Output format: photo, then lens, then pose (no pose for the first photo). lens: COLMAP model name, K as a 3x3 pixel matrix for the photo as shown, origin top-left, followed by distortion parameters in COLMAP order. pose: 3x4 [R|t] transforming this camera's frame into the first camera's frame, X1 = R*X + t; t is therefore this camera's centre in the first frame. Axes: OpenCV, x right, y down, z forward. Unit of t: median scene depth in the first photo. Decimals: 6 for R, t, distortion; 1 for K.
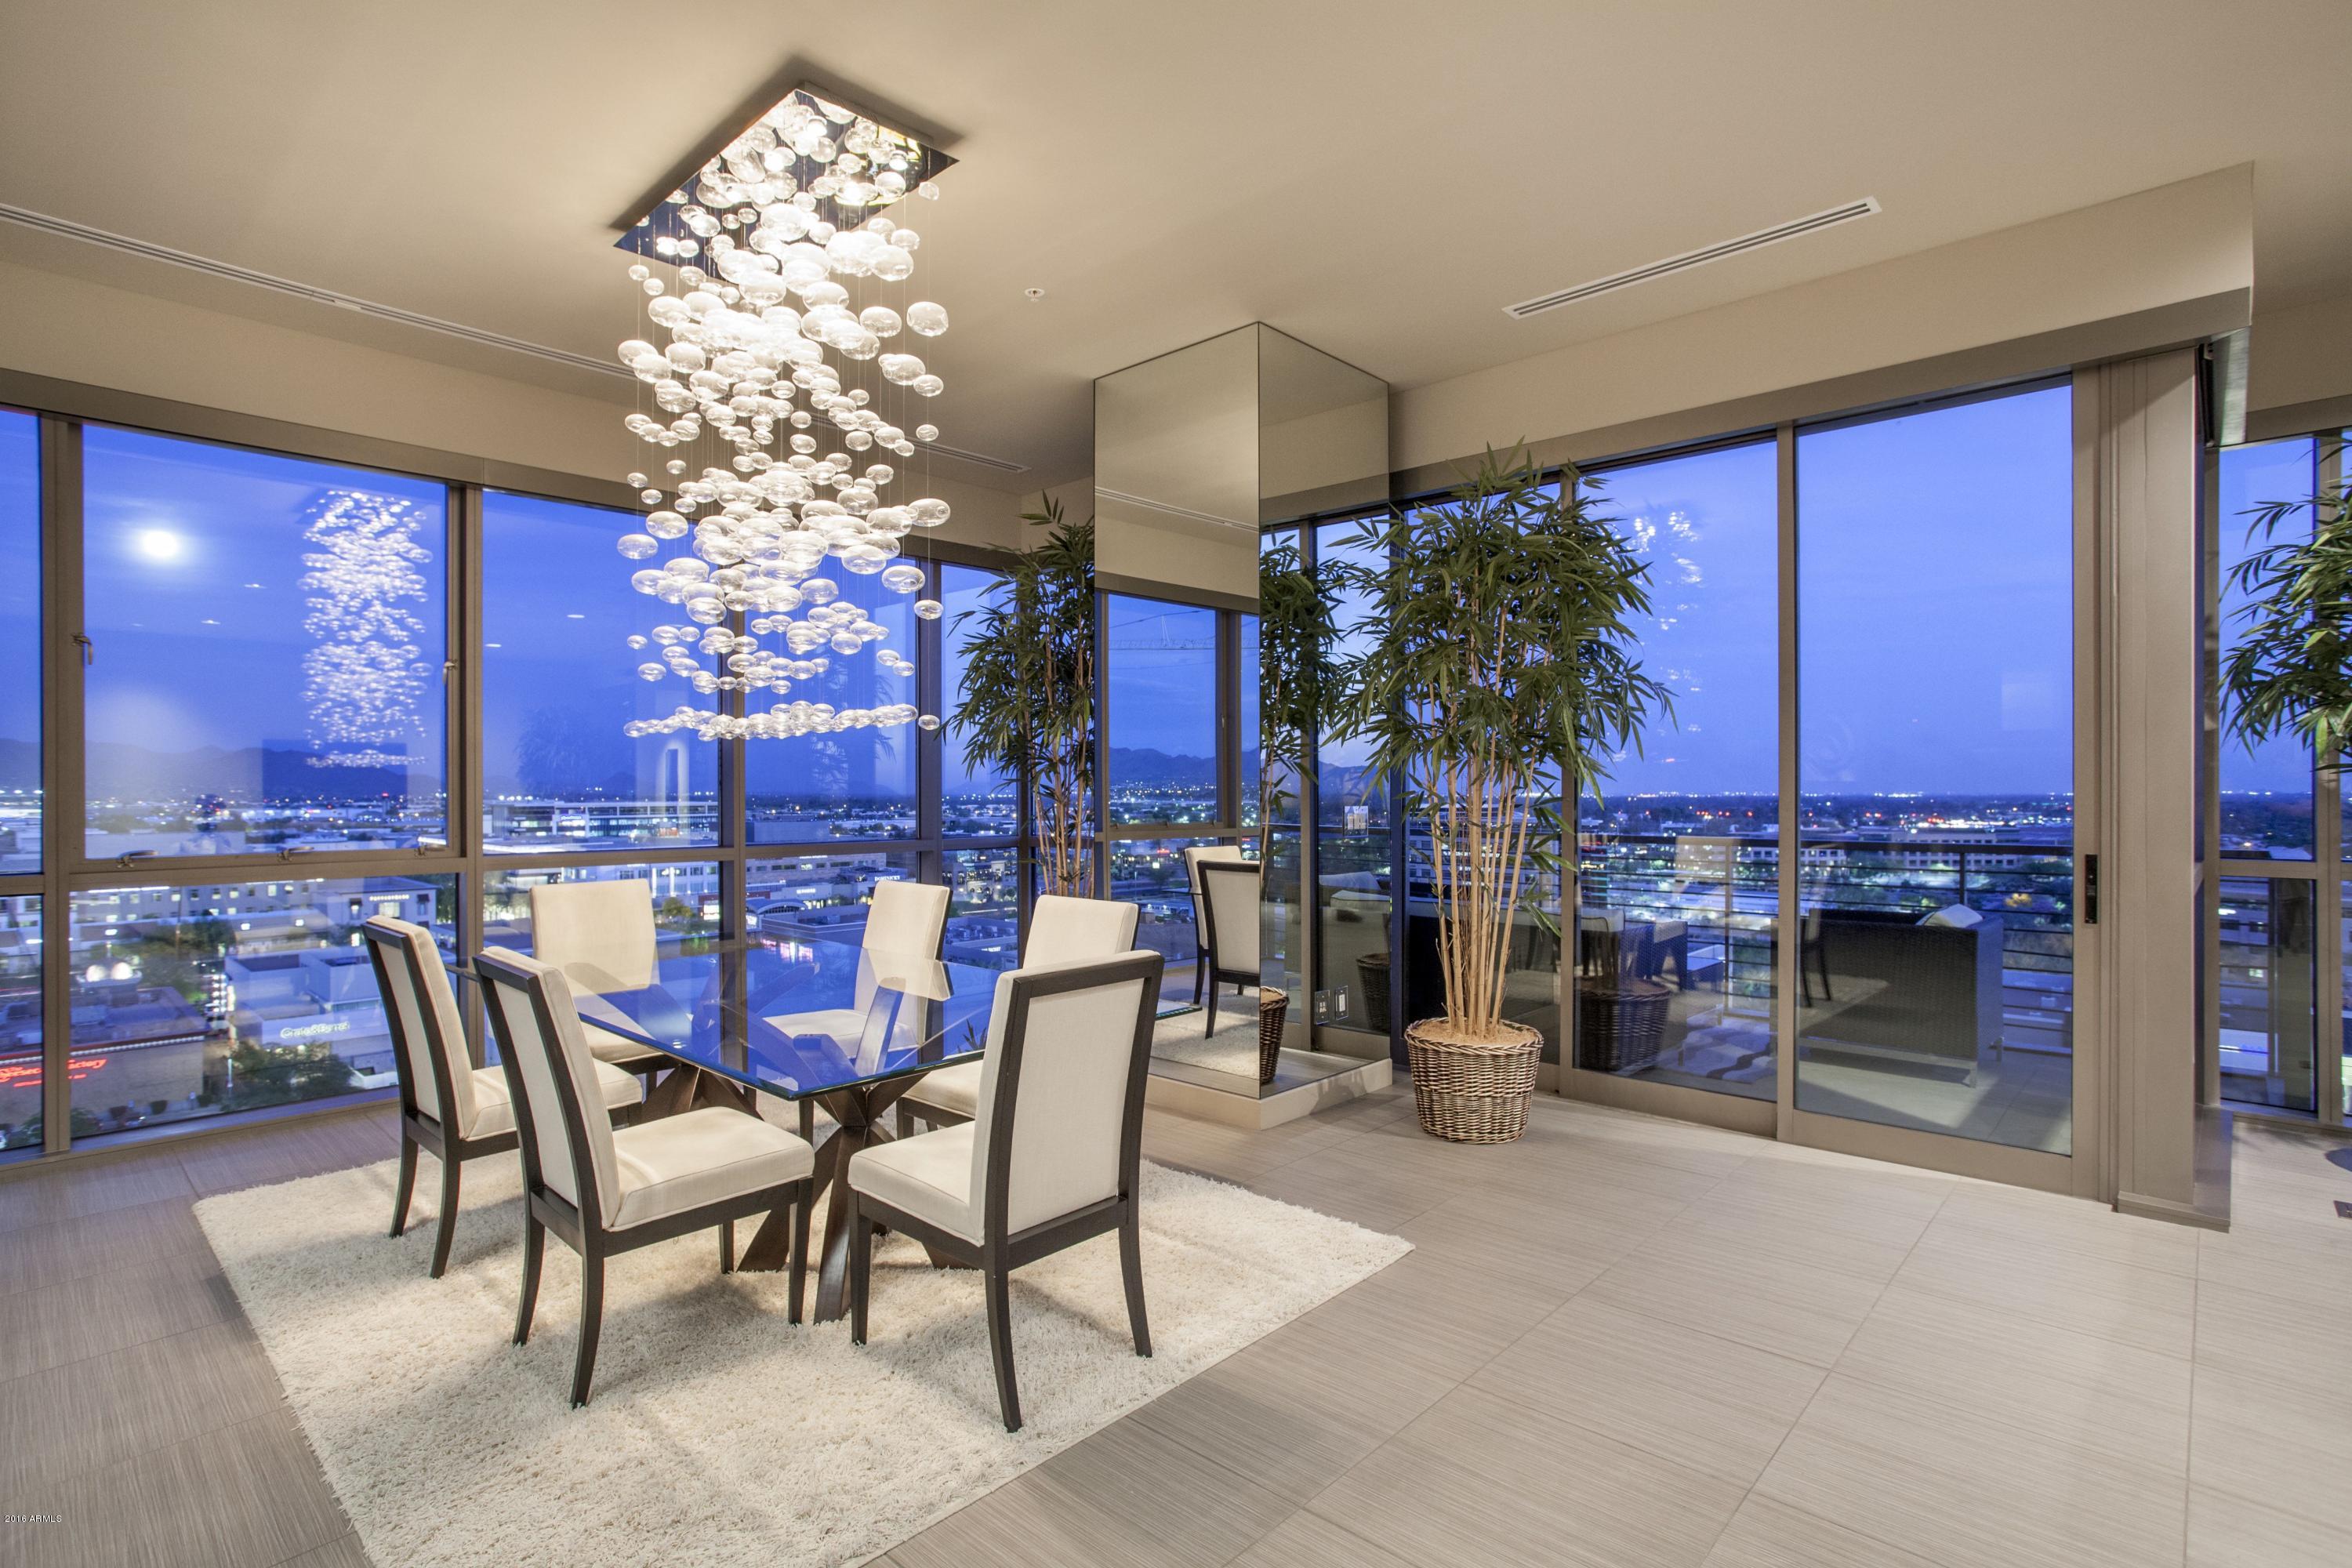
lens RADIAL K [[1128.4, 0, 1185.3], [0, 1128.4, 785.8], [0, 0, 1]] dist [-0.005937, 0.001447]
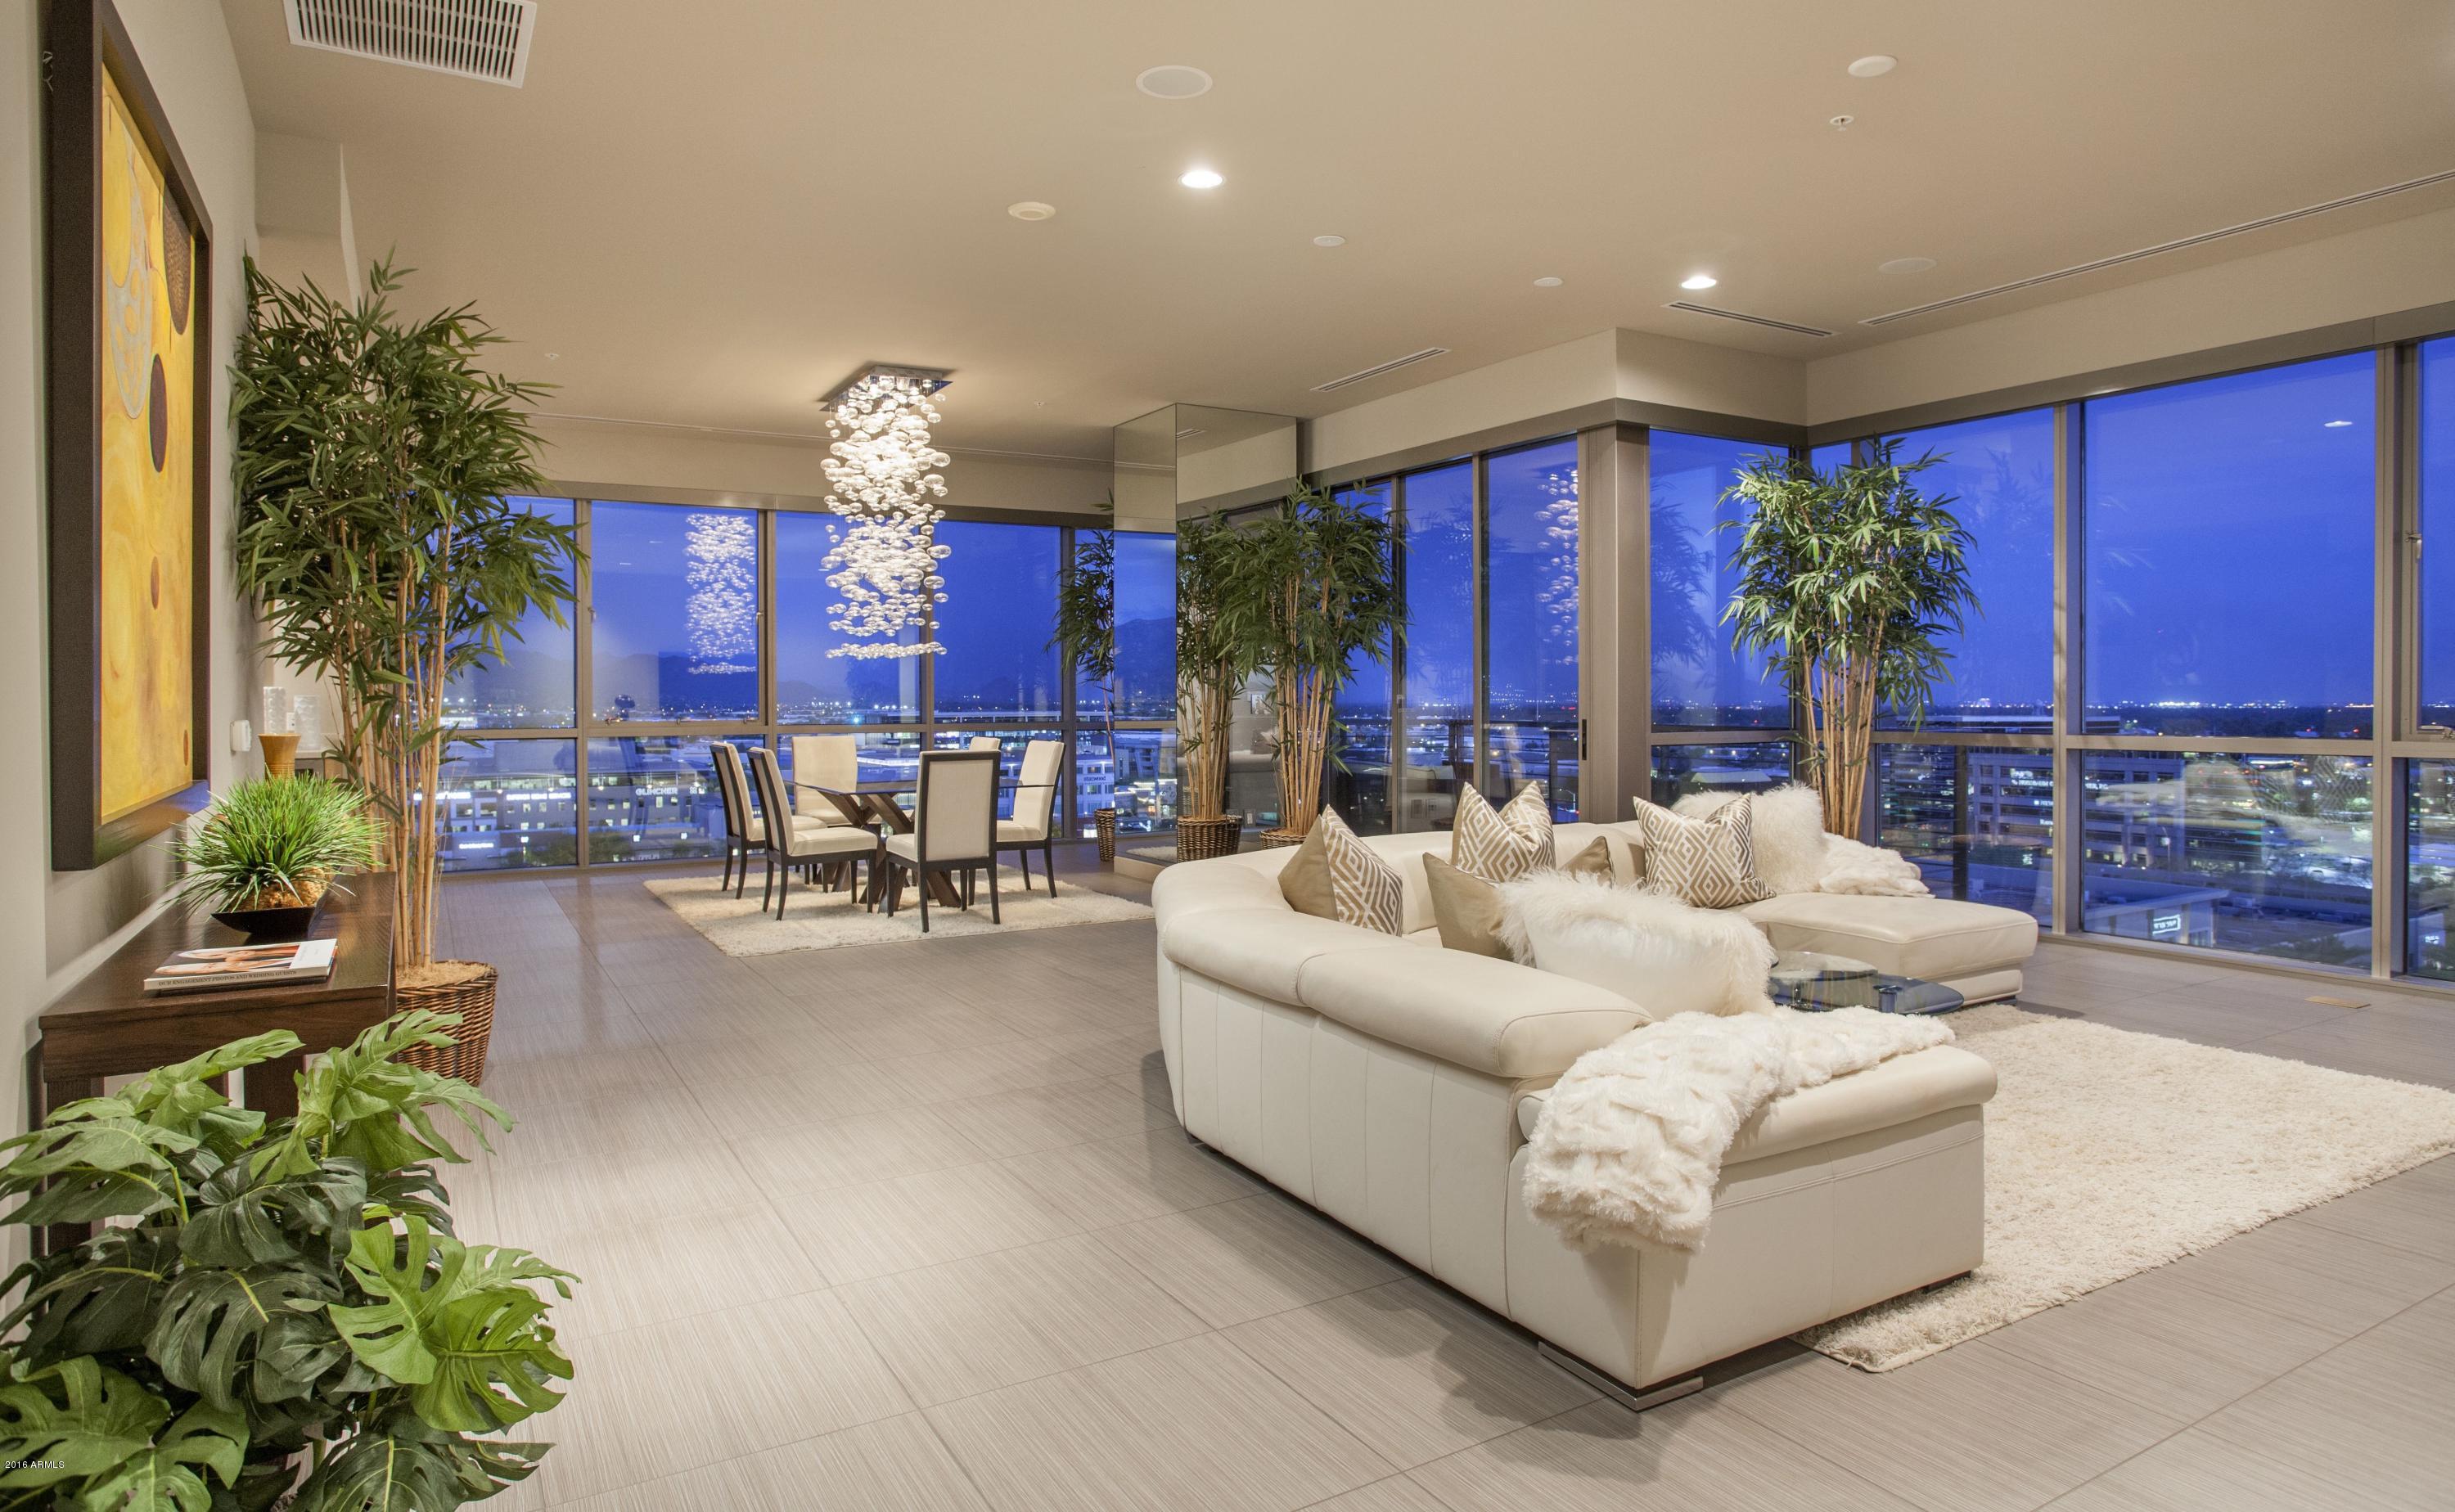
lens RADIAL K [[1455.8, 0, 1280.8], [0, 1455.8, 695.5], [0, 0, 1]] dist [-0.005082, -0.001050]
pose [[0.961803, -0.001865, -0.273737, 0.526692], [0.002429, 0.999996, 0.001724, 0.011089], [0.273732, -0.002323, 0.961803, -0.671727]]
